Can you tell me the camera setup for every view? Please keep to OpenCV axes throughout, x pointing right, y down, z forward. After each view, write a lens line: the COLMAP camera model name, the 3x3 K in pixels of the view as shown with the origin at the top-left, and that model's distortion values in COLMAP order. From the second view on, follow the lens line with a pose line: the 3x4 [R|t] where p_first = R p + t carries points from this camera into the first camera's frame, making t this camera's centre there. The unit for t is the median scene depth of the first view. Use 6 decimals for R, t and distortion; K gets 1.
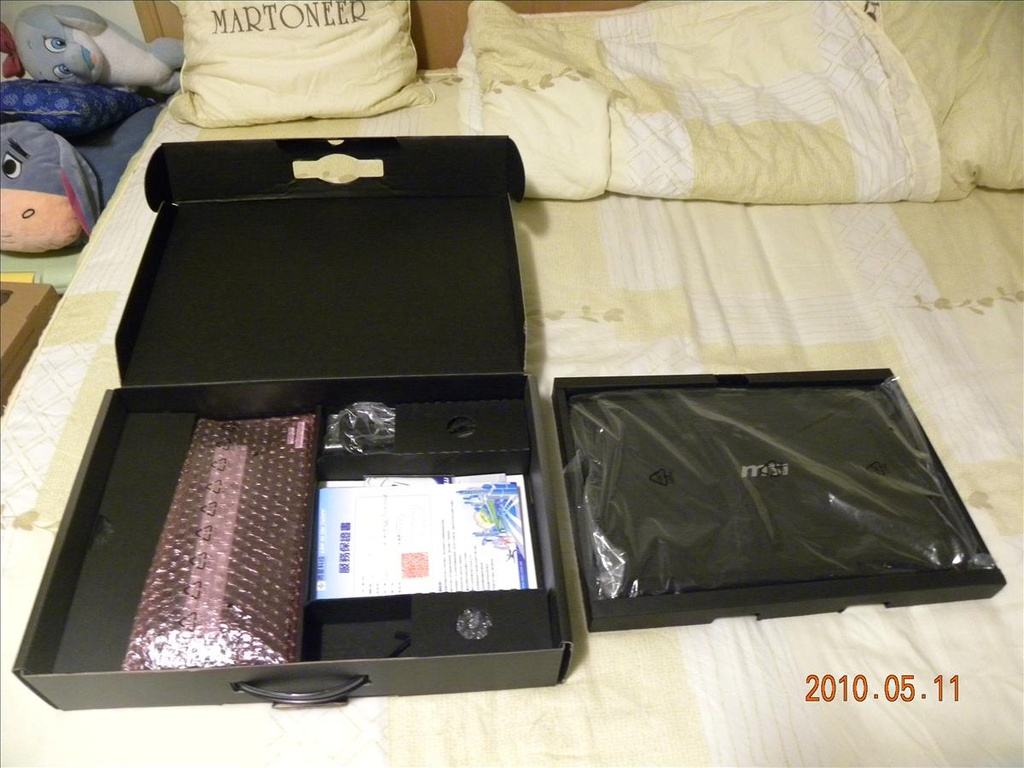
lens RADIAL K [[778.5, 0, 512.0], [0, 778.5, 384.0], [0, 0, 1]] dist [-0.158996, 0.097995]
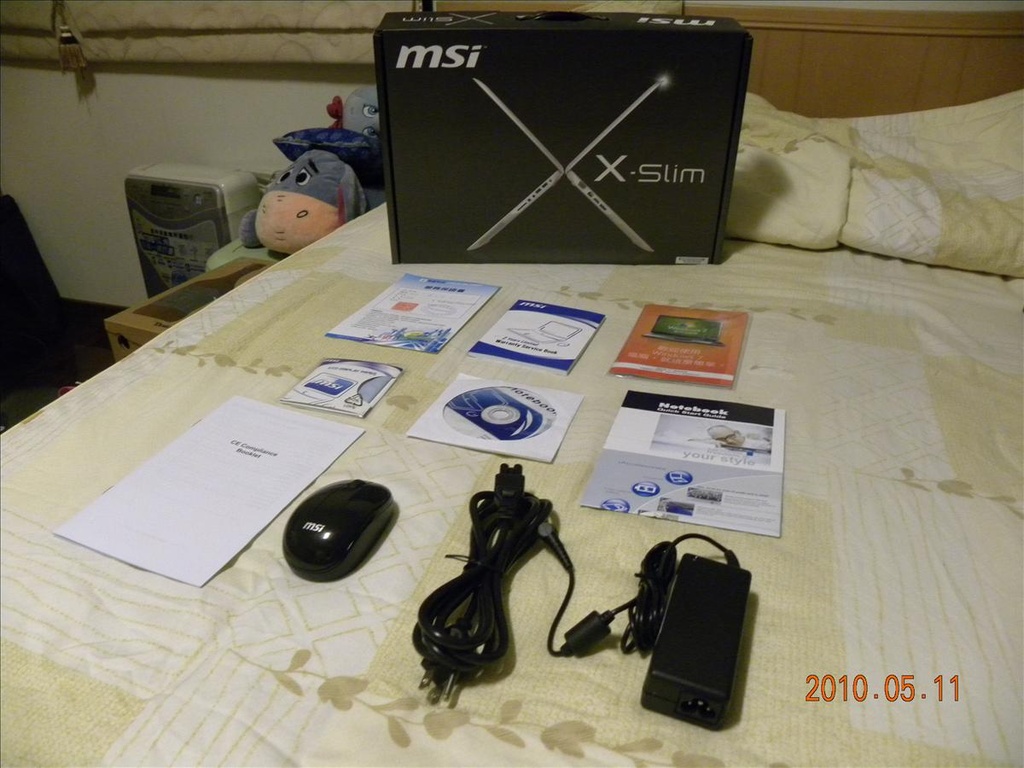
lens RADIAL K [[778.5, 0, 512.0], [0, 778.5, 384.0], [0, 0, 1]] dist [-0.158996, 0.097995]
pose [[0.926412, 0.148054, -0.346181, 0.094645], [-0.256053, 0.921831, -0.290971, 0.274331], [0.276041, 0.358200, 0.891905, 0.126832]]
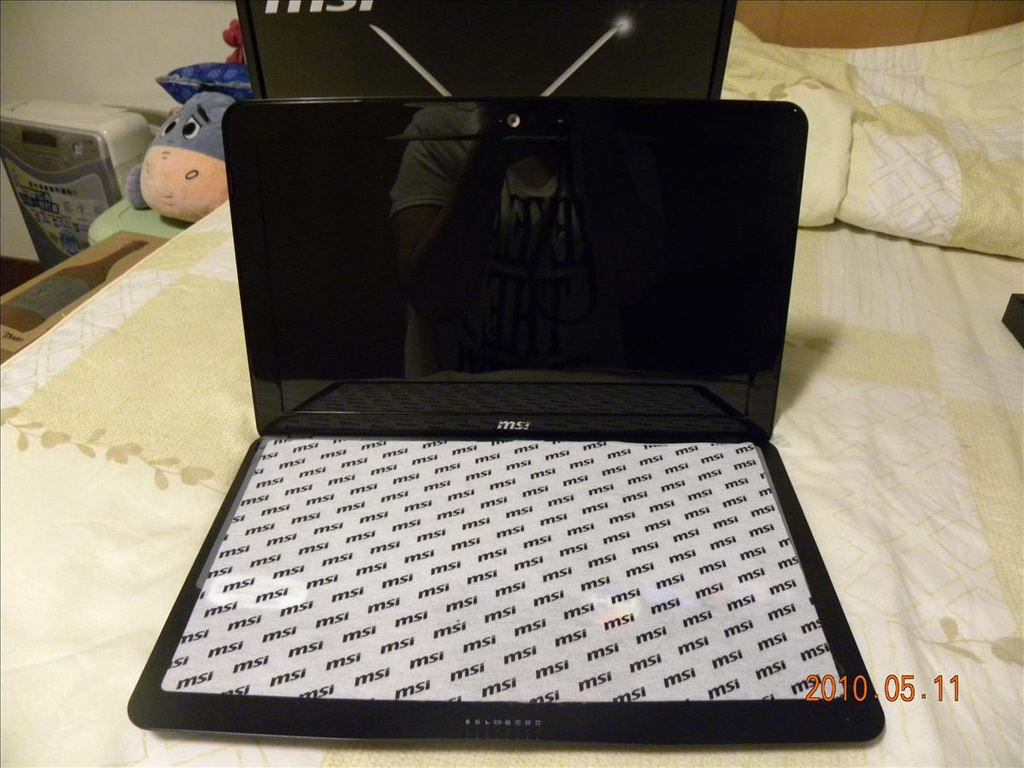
lens RADIAL K [[778.5, 0, 512.0], [0, 778.5, 384.0], [0, 0, 1]] dist [-0.158996, 0.097995]
pose [[0.946010, 0.164390, -0.279358, 0.051924], [-0.219694, 0.958874, -0.179708, 0.112489], [0.238327, 0.231379, 0.943220, 0.244038]]
